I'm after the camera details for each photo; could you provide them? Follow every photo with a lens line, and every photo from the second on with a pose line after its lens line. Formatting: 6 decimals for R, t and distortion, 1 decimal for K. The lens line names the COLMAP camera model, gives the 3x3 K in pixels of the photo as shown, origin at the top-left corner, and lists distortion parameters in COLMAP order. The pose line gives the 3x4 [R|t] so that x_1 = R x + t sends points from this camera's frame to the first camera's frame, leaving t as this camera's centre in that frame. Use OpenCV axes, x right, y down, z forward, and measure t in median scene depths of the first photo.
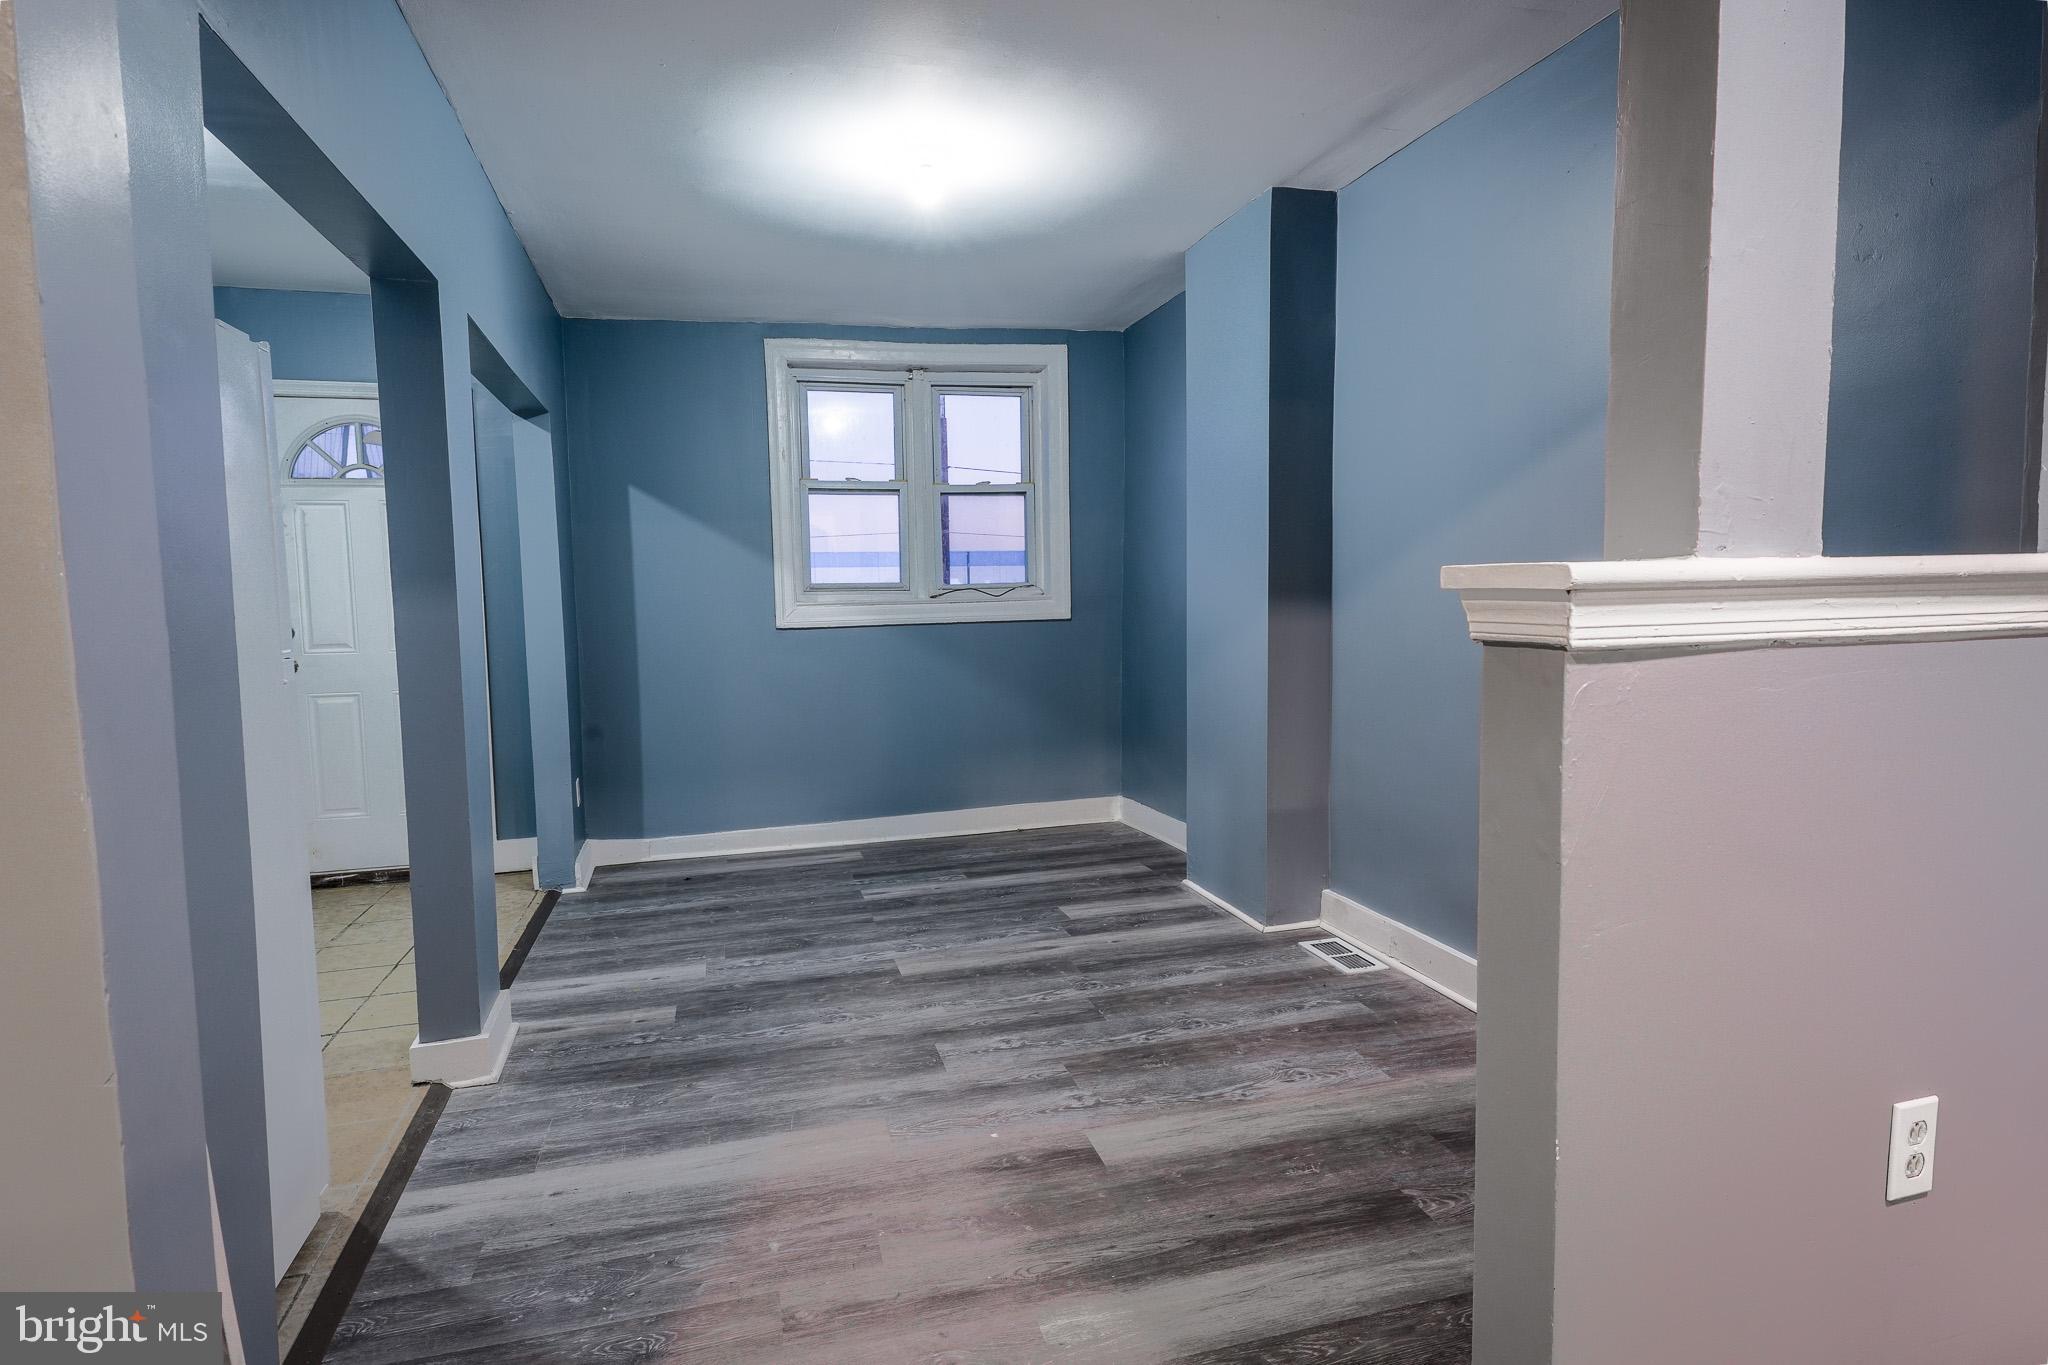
lens RADIAL K [[1095.1, 0, 1024.4], [0, 1095.1, 677.4], [0, 0, 1]] dist [0.046285, -0.032743]
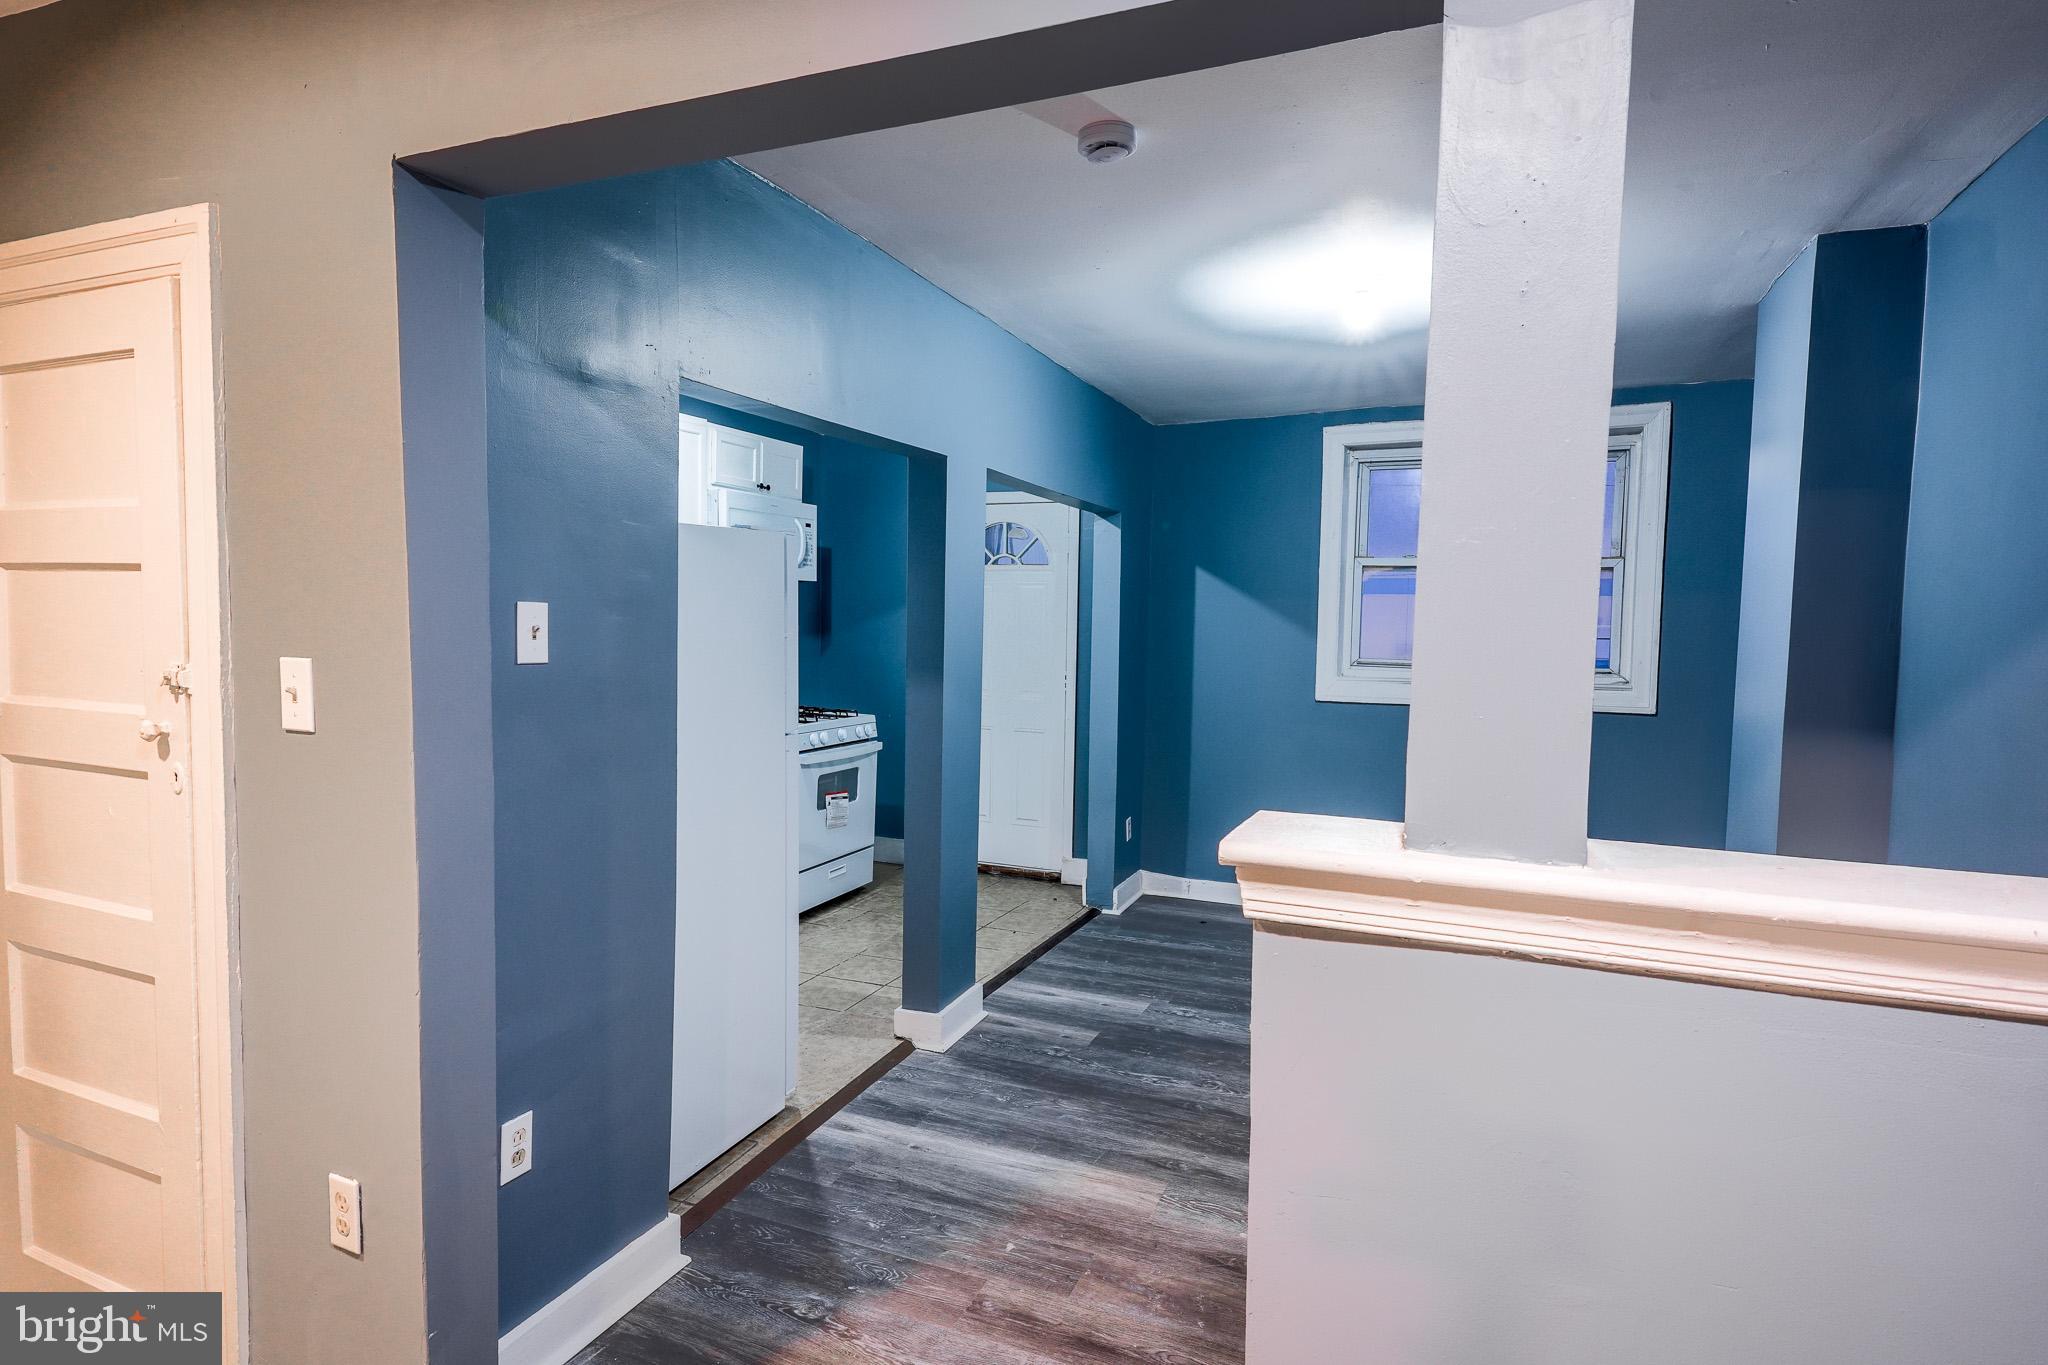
lens RADIAL K [[1095.1, 0, 1024.4], [0, 1095.1, 677.4], [0, 0, 1]] dist [0.046285, -0.032743]
pose [[0.784525, 0.067434, -0.616420, 0.289772], [-0.080548, 0.996729, 0.006525, -0.074314], [0.614844, 0.044532, 0.787391, 0.004849]]
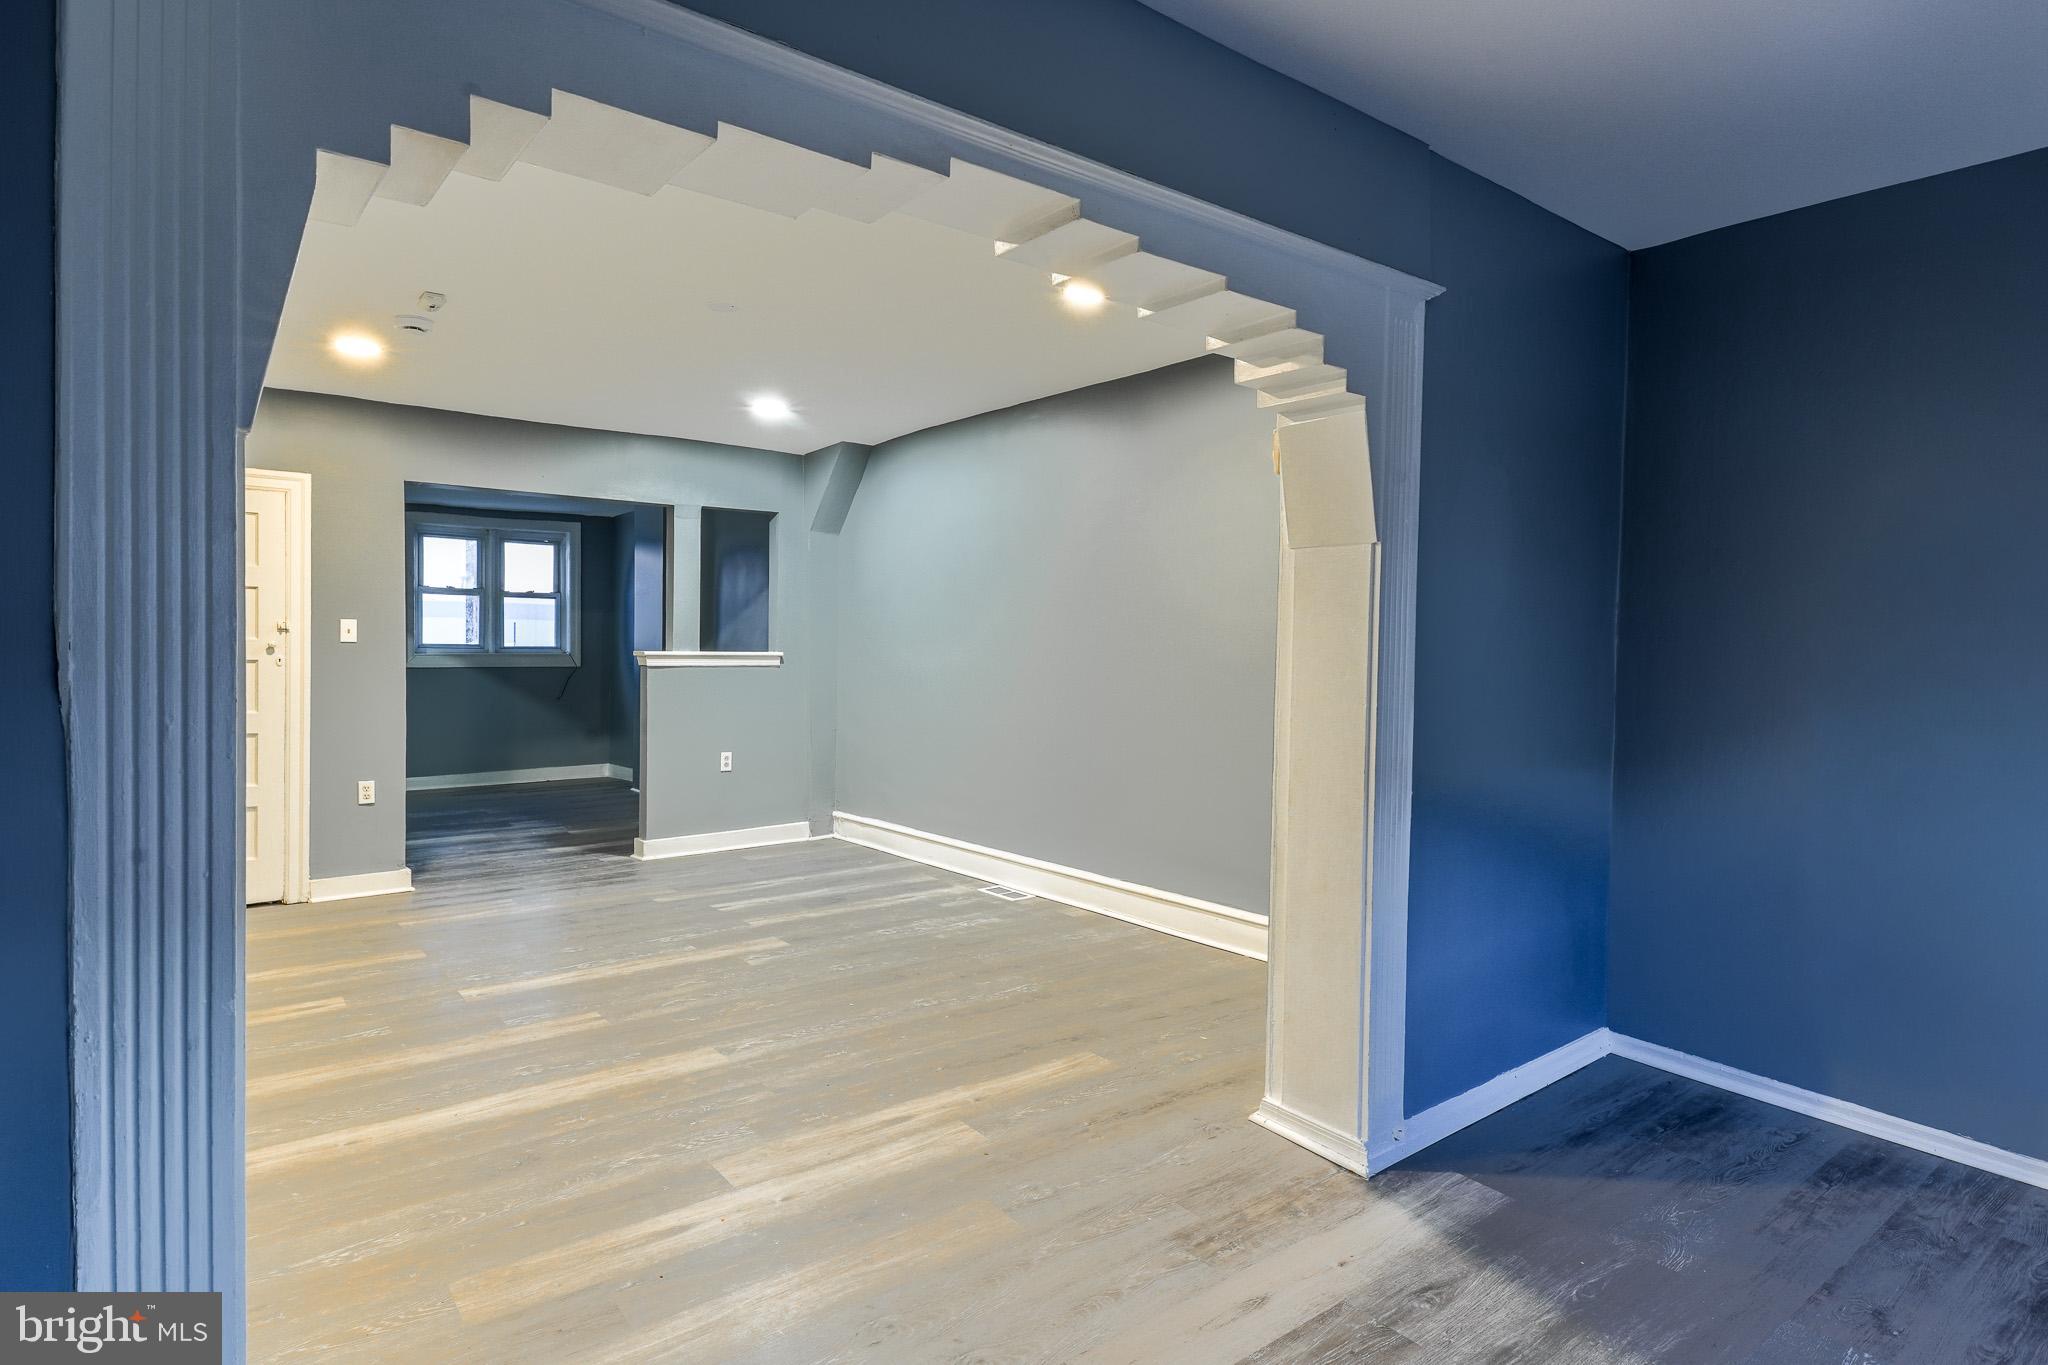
lens RADIAL K [[1095.1, 0, 1024.4], [0, 1095.1, 677.4], [0, 0, 1]] dist [0.046285, -0.032743]
pose [[0.923247, 0.019142, 0.383730, 0.030055], [0.003111, 0.998353, -0.057287, 0.113579], [-0.384195, 0.054084, 0.921667, -1.557106]]
